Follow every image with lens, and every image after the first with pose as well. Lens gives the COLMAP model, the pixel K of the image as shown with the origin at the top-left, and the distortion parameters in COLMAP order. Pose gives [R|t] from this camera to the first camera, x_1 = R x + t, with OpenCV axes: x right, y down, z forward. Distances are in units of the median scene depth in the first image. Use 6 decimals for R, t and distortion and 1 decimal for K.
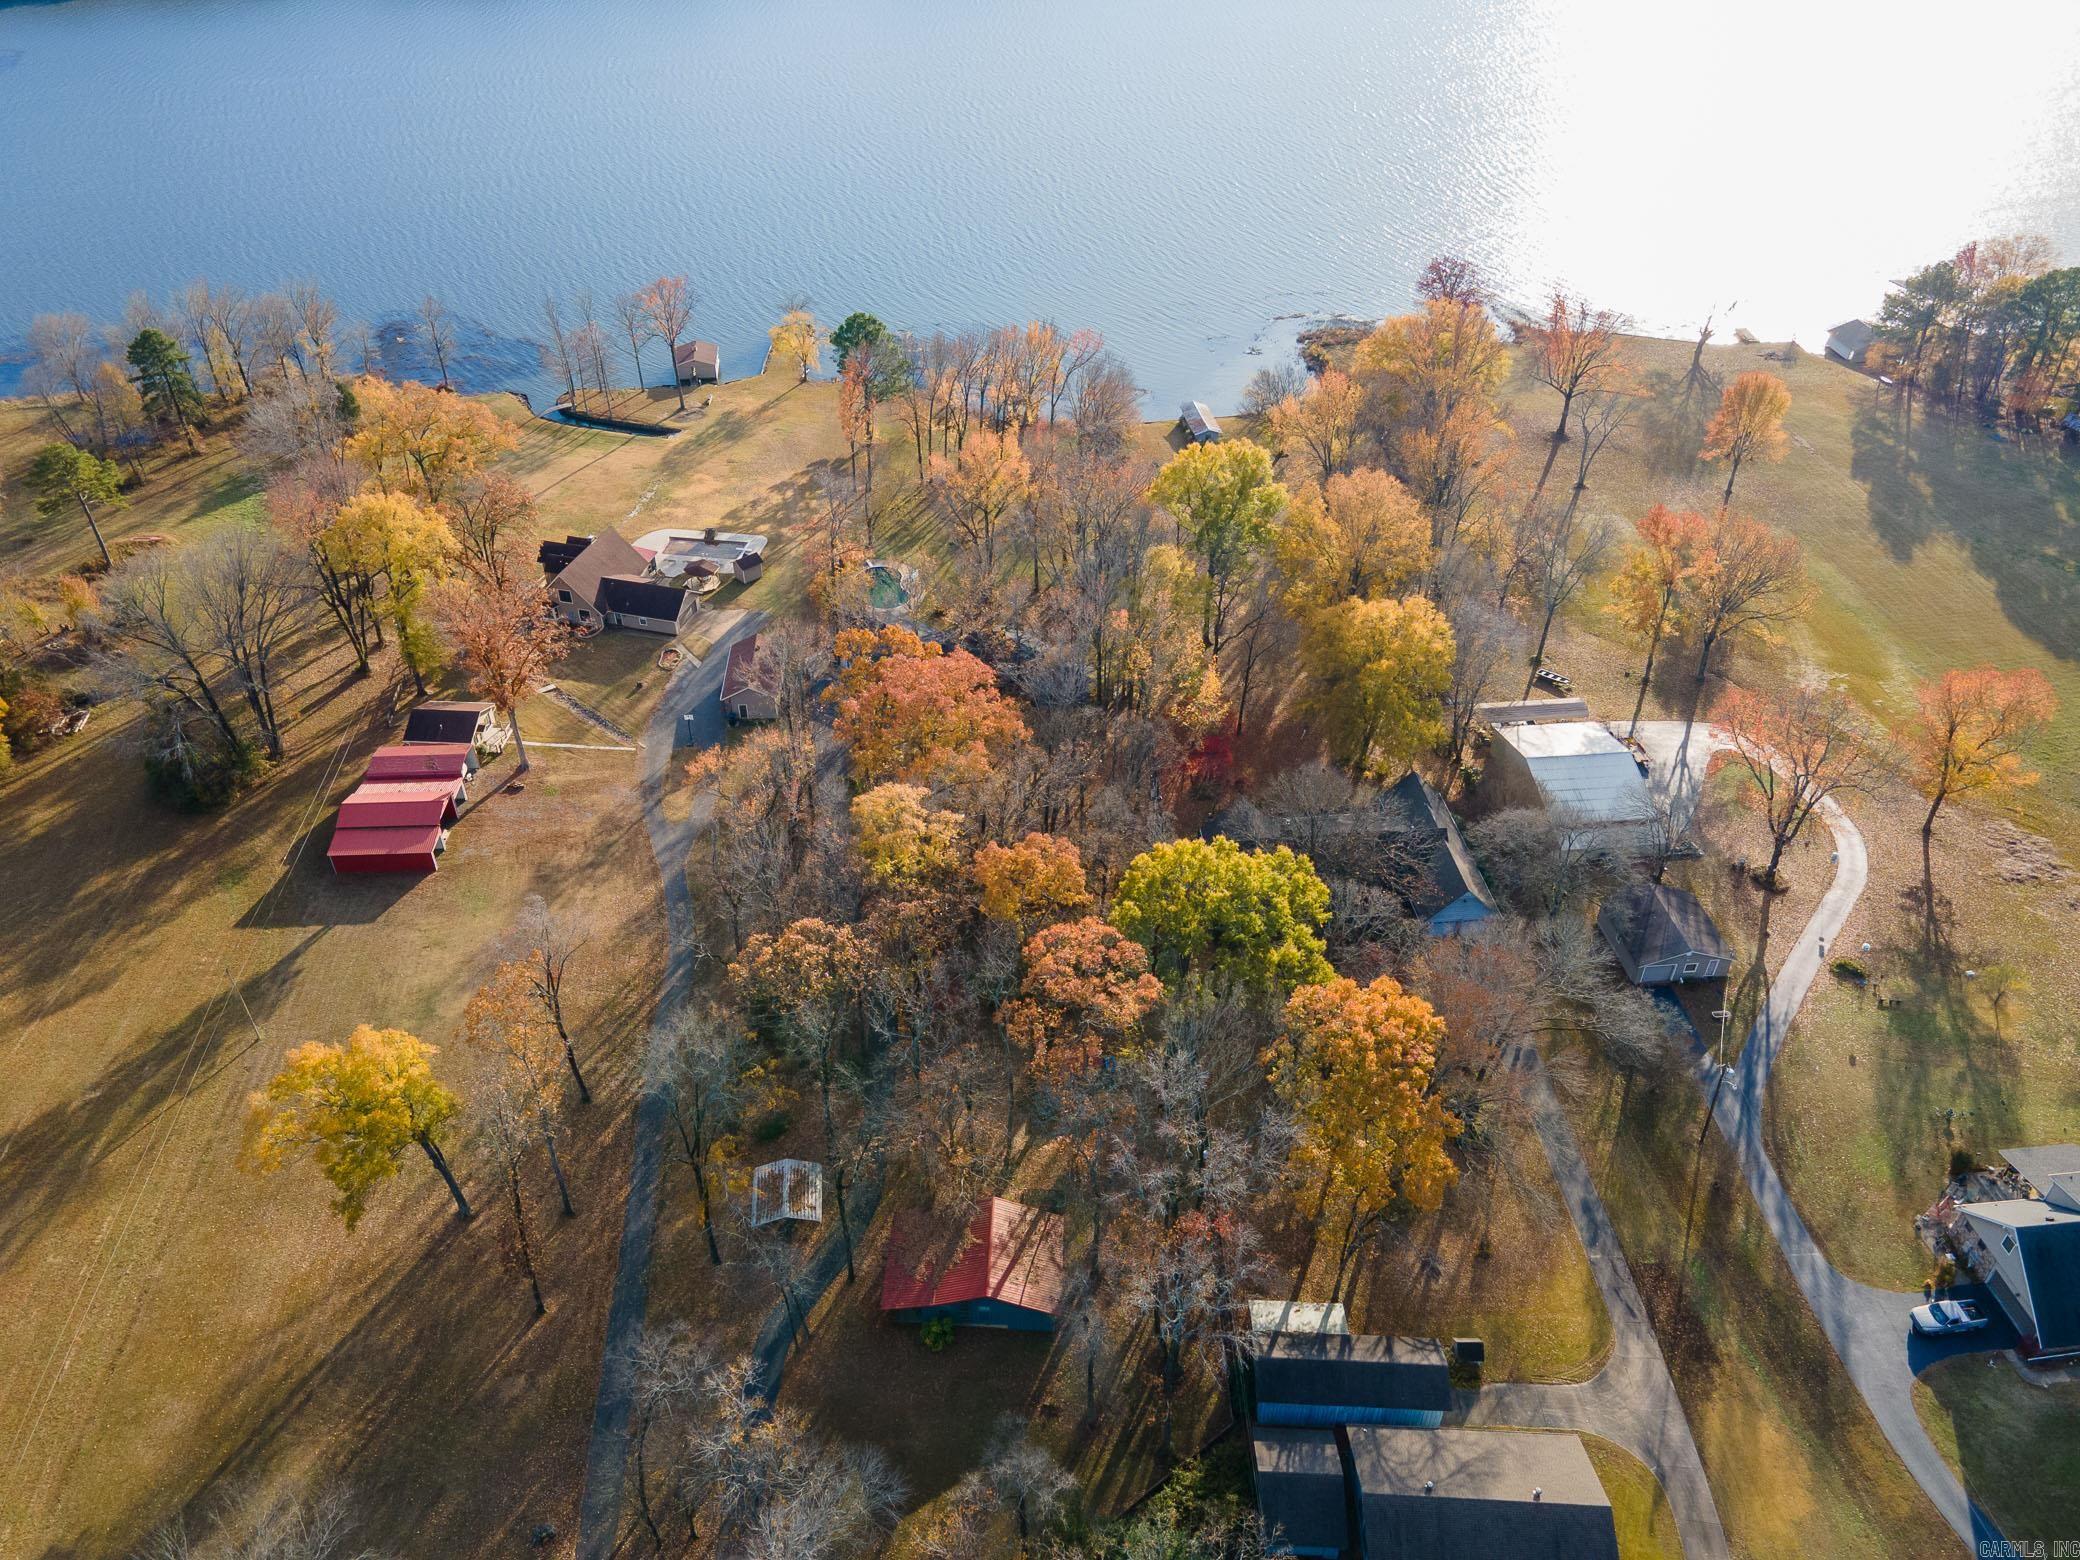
lens RADIAL K [[1470.6, 0, 1040.0], [0, 1470.6, 780.0], [0, 0, 1]] dist [0.010029, 0.056869]
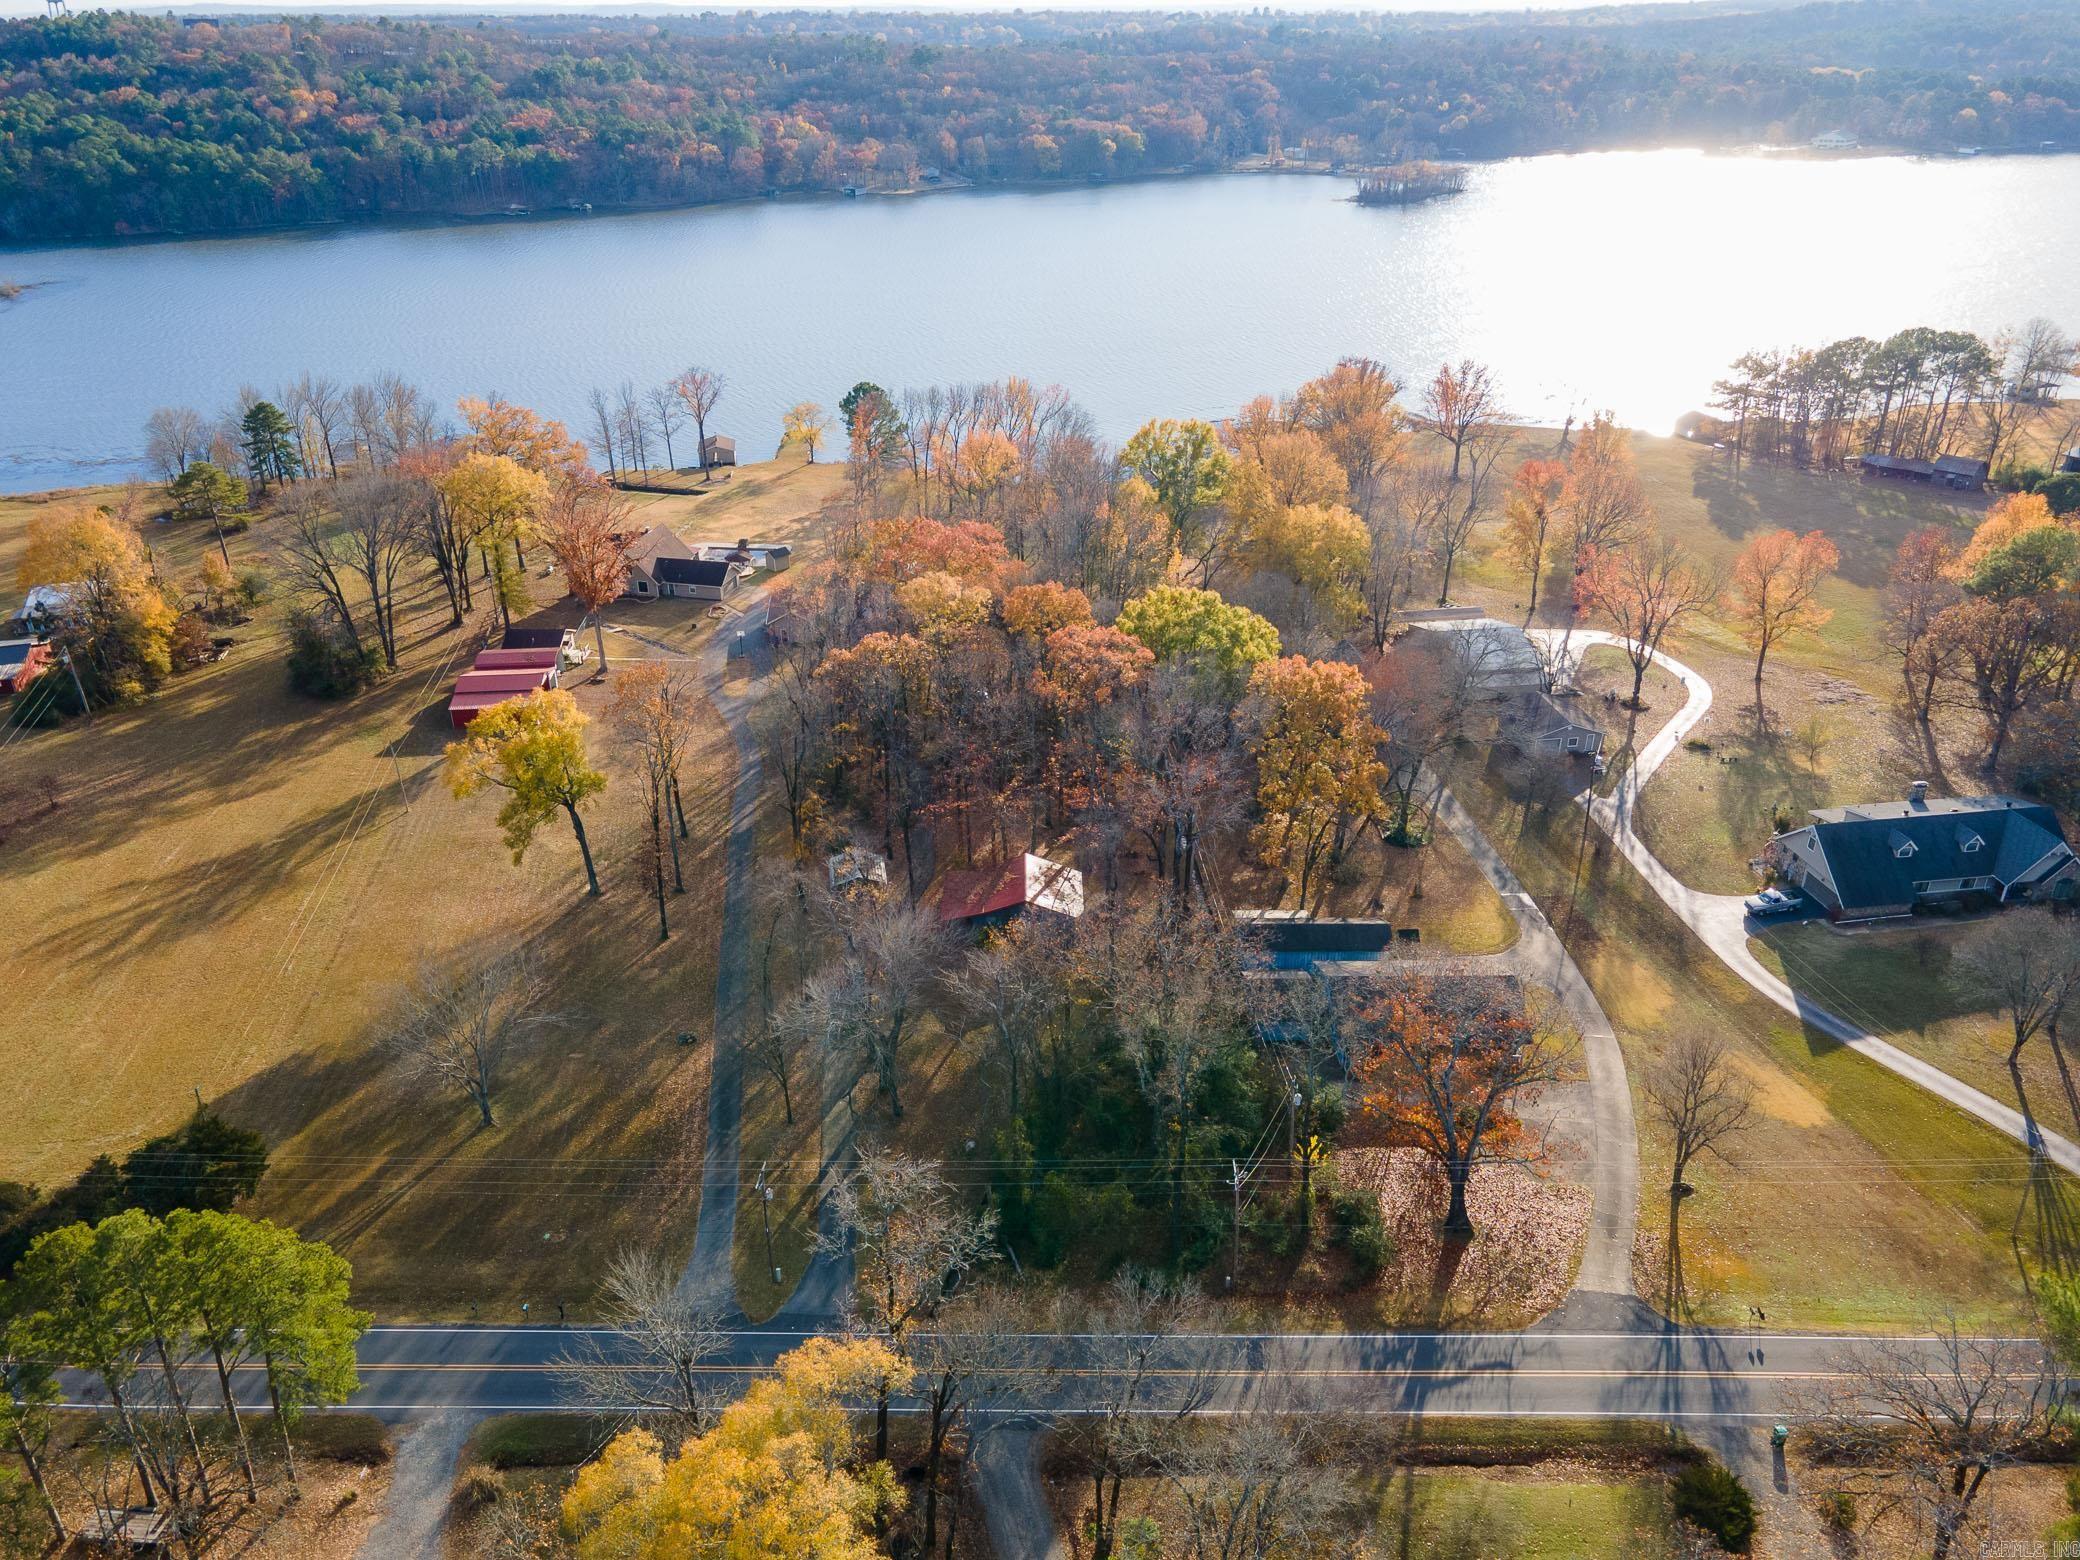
lens RADIAL K [[1470.6, 0, 1040.0], [0, 1470.6, 780.0], [0, 0, 1]] dist [0.010029, 0.056869]
pose [[0.999084, -0.023008, 0.036090, -0.048444], [0.029232, 0.982729, -0.182729, 0.343277], [-0.031263, 0.183616, 0.982501, -0.182471]]
